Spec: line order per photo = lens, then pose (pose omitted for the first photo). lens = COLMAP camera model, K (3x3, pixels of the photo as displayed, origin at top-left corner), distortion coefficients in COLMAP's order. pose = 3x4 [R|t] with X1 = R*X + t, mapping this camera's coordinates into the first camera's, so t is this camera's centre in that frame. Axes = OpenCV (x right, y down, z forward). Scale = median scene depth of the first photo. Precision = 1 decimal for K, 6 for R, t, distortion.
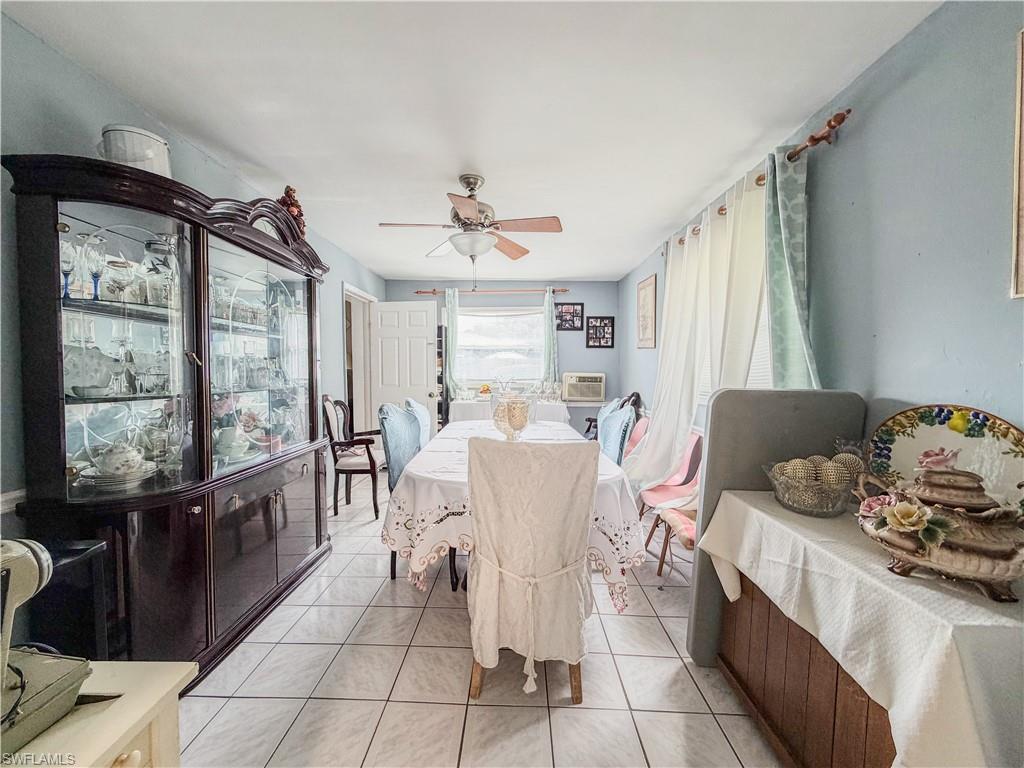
lens RADIAL K [[409.9, 0, 509.1], [0, 409.9, 386.3], [0, 0, 1]] dist [-0.001086, -0.000545]
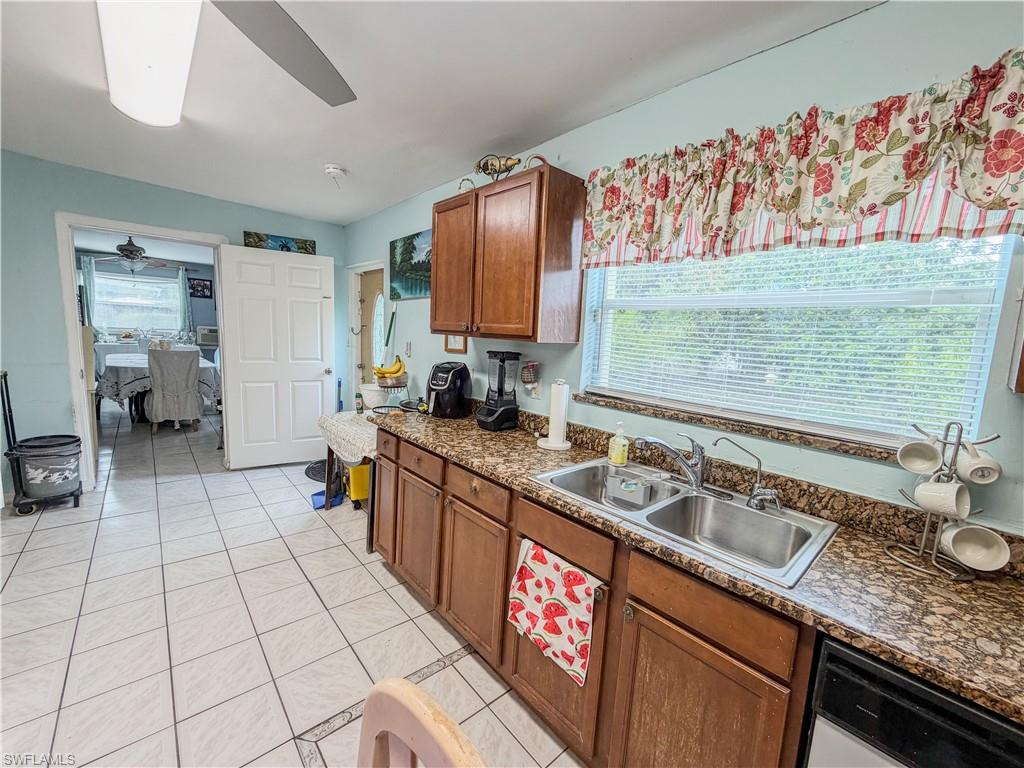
lens RADIAL K [[409.9, 0, 509.1], [0, 409.9, 386.3], [0, 0, 1]] dist [-0.001086, -0.000545]
pose [[0.732230, -0.046743, 0.679452, -0.060653], [-0.030743, 0.994356, 0.101539, -0.001249], [-0.680363, -0.095238, 0.726660, -0.894862]]
